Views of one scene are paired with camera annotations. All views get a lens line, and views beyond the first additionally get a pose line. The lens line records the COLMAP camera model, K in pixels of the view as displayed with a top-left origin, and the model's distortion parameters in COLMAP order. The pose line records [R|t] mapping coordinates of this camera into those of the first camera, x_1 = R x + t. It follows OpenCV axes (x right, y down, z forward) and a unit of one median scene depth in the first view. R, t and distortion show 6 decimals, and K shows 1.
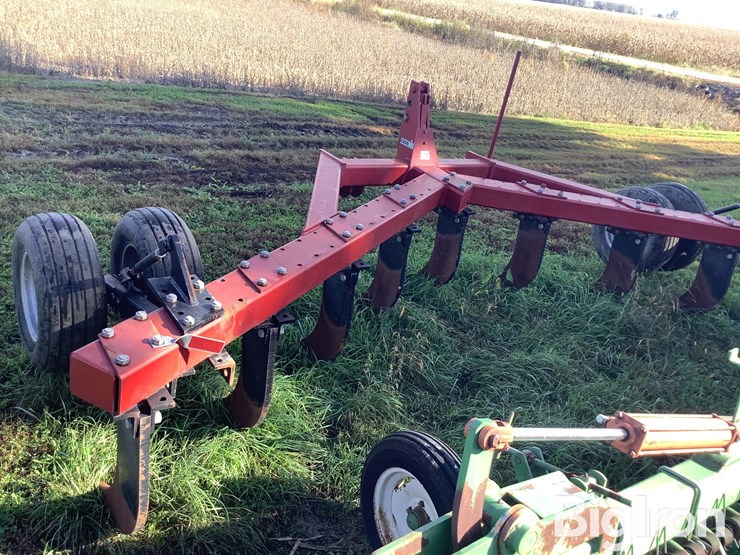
lens RADIAL K [[686.4, 0, 370.9], [0, 686.4, 280.4], [0, 0, 1]] dist [0.034261, 0.000000]
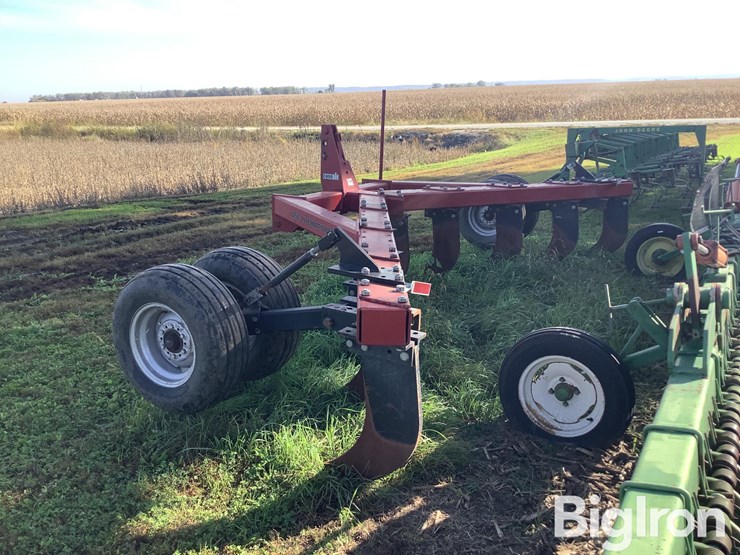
lens RADIAL K [[686.4, 0, 367.6], [0, 686.4, 275.5], [0, 0, 1]] dist [0.034261, 0.000000]
pose [[0.883125, -0.261834, 0.389272, -0.389204], [0.312330, 0.947286, -0.071402, 0.061801], [-0.350057, 0.184638, 0.918351, -0.063135]]
